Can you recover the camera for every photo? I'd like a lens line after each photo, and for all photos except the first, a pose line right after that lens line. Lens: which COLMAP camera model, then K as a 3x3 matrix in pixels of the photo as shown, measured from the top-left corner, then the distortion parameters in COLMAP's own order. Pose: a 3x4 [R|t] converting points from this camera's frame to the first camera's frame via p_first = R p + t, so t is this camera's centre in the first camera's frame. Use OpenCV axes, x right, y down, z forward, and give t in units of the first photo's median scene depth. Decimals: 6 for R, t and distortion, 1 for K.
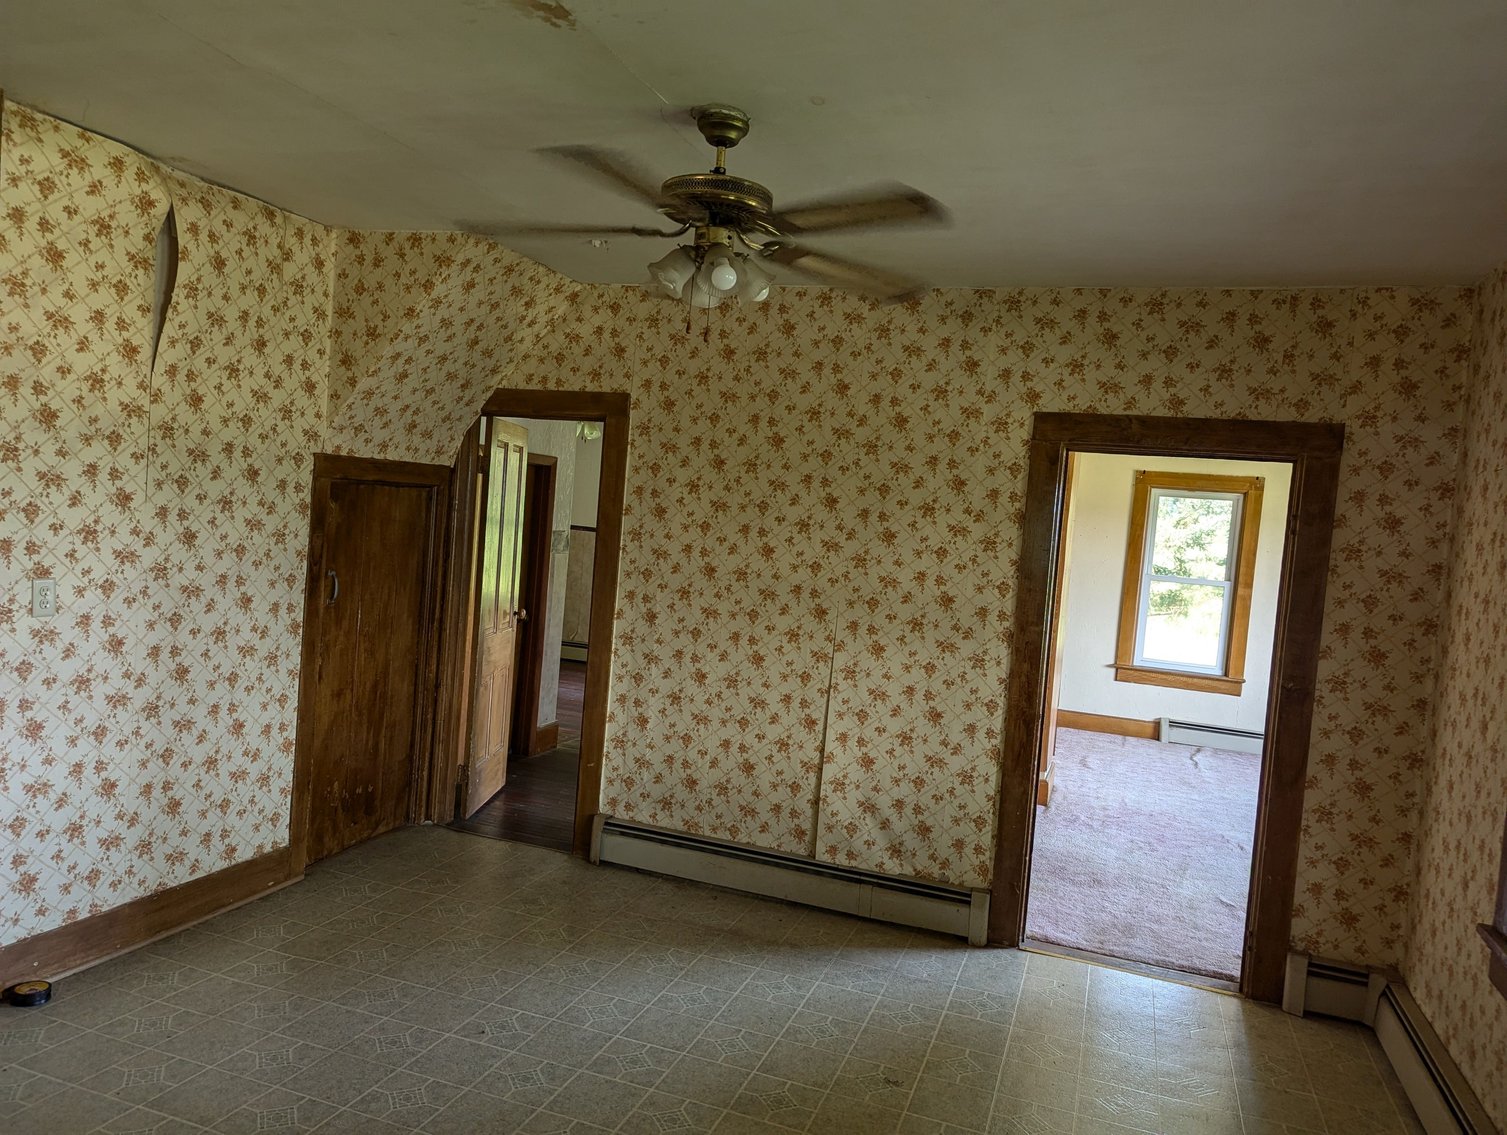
lens RADIAL K [[1050.8, 0, 761.1], [0, 1050.8, 567.7], [0, 0, 1]] dist [0.030996, -0.032419]
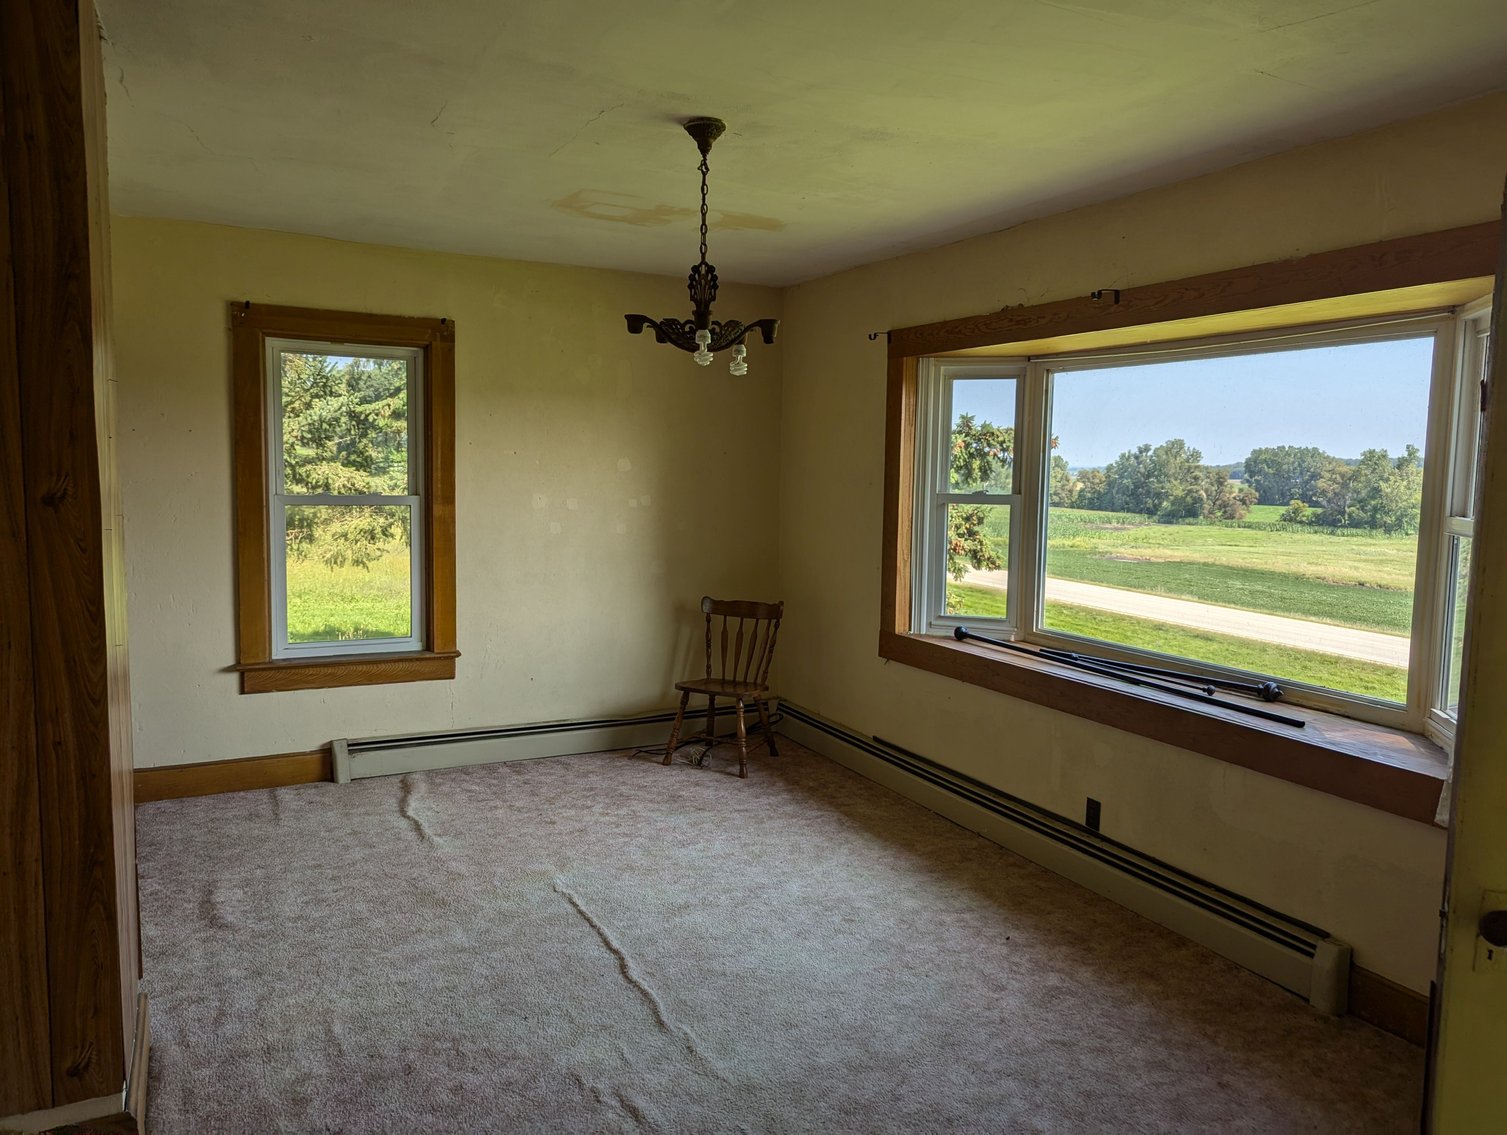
lens RADIAL K [[1050.8, 0, 755.6], [0, 1050.8, 562.0], [0, 0, 1]] dist [0.030996, -0.032419]
pose [[0.676047, -0.133790, 0.724610, 0.120714], [0.067036, 0.990468, 0.120333, -0.007996], [-0.733802, -0.032775, 0.678572, 0.408600]]
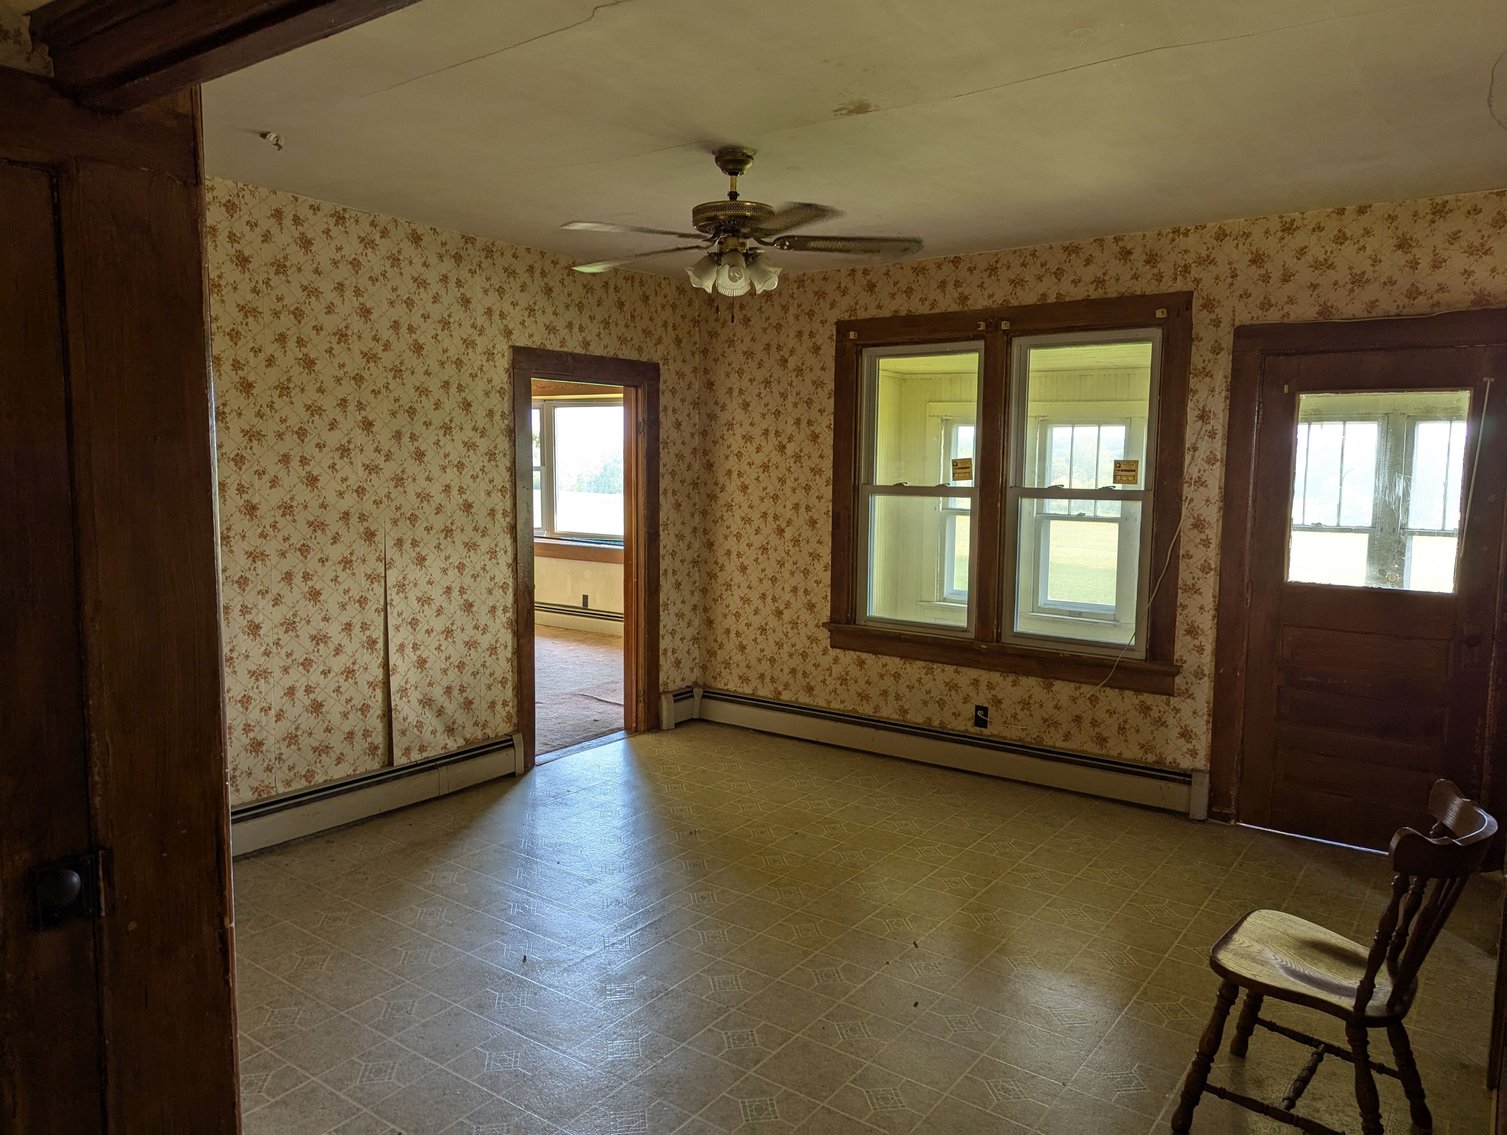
lens RADIAL K [[1050.8, 0, 763.0], [0, 1050.8, 571.2], [0, 0, 1]] dist [0.030996, -0.032419]
pose [[0.273652, -0.180657, 0.944710, -0.836914], [0.057461, 0.983519, 0.171433, -0.078713], [-0.960111, 0.007371, 0.279523, 0.355537]]
